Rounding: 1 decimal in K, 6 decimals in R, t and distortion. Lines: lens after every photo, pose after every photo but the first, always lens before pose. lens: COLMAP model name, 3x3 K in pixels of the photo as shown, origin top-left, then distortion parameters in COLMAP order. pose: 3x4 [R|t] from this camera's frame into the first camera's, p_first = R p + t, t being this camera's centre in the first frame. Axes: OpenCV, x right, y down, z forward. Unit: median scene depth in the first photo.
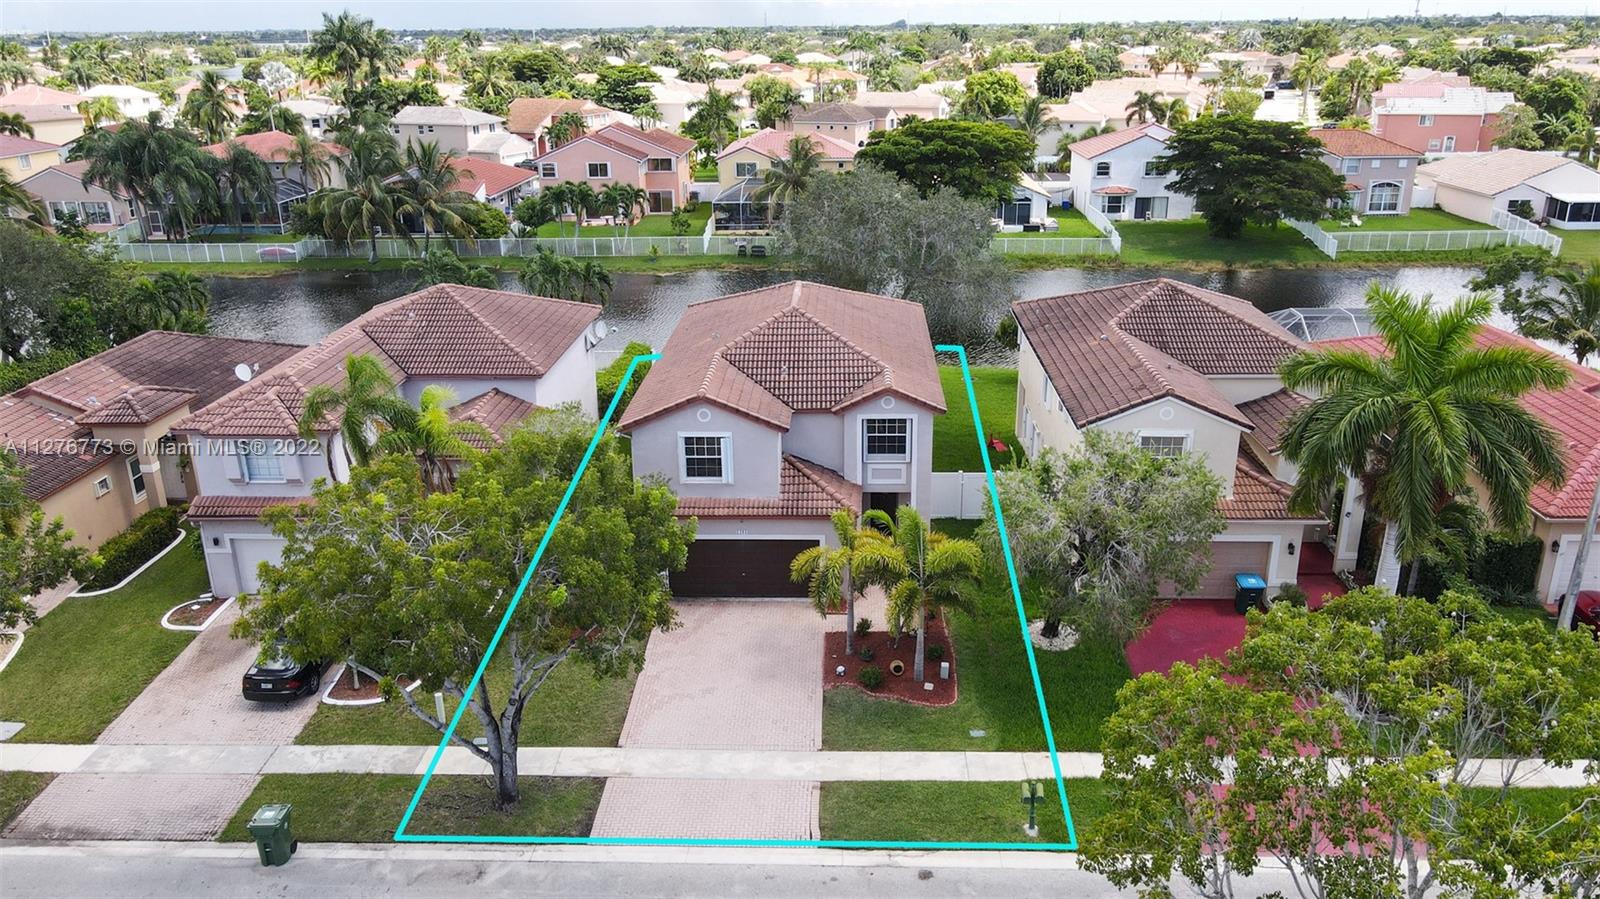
lens RADIAL K [[1176.1, 0, 805.3], [0, 1176.1, 446.9], [0, 0, 1]] dist [0.003727, 0.023061]
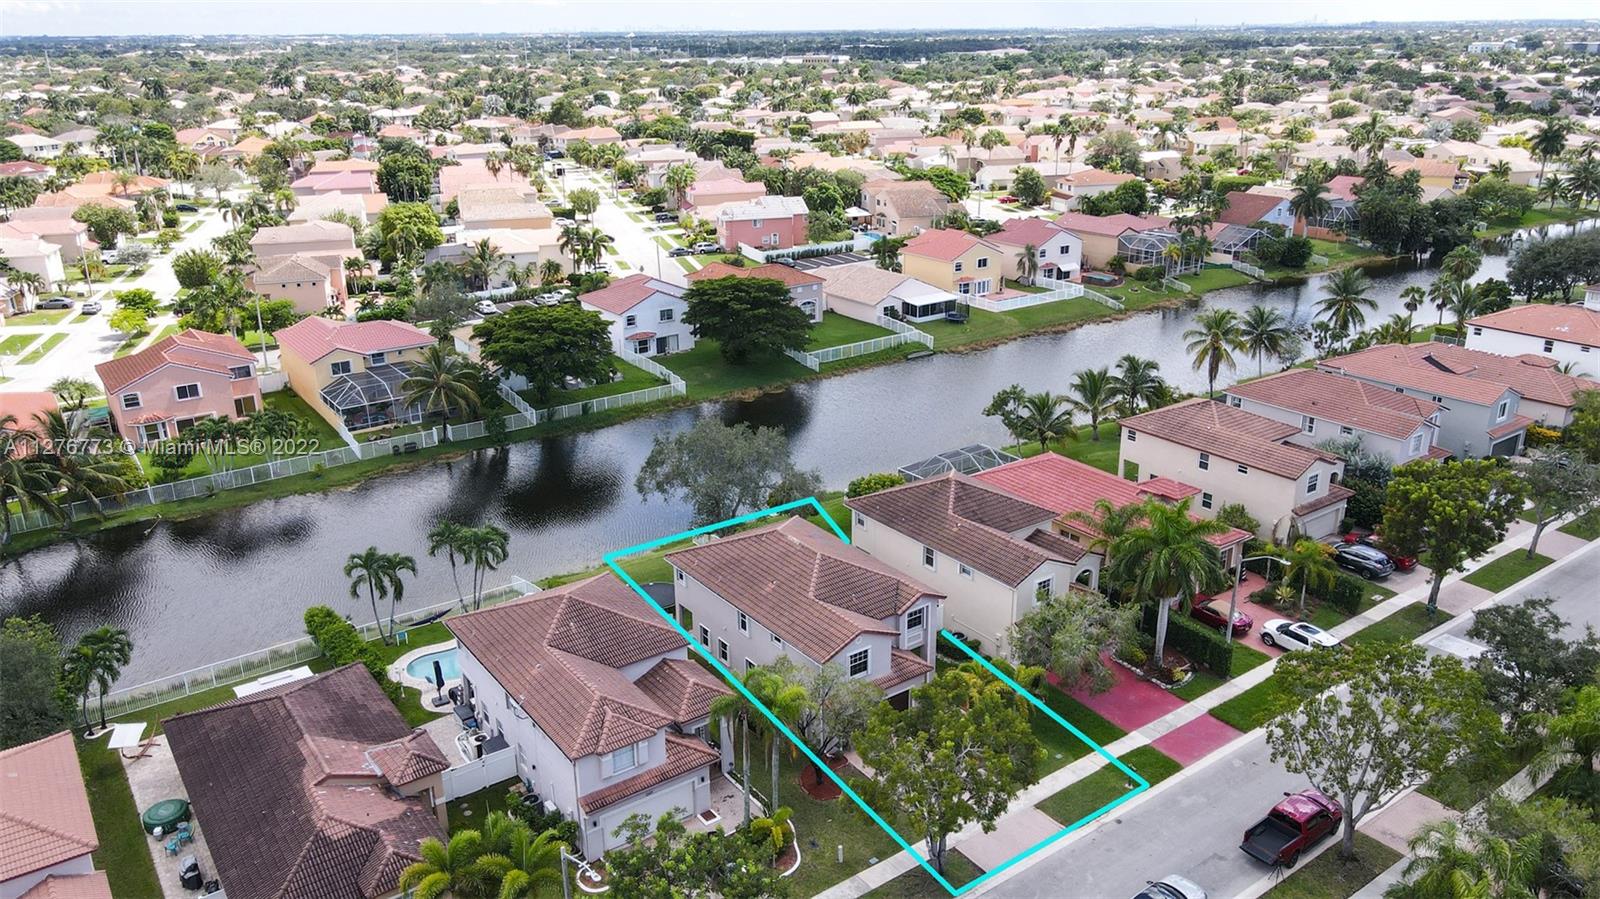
lens RADIAL K [[1176.1, 0, 808.6], [0, 1176.1, 451.4], [0, 0, 1]] dist [0.003727, 0.023061]
pose [[0.784619, -0.206812, 0.584467, -0.420956], [0.210093, 0.975637, 0.063187, -0.161328], [-0.583295, 0.073214, 0.808954, -0.139927]]
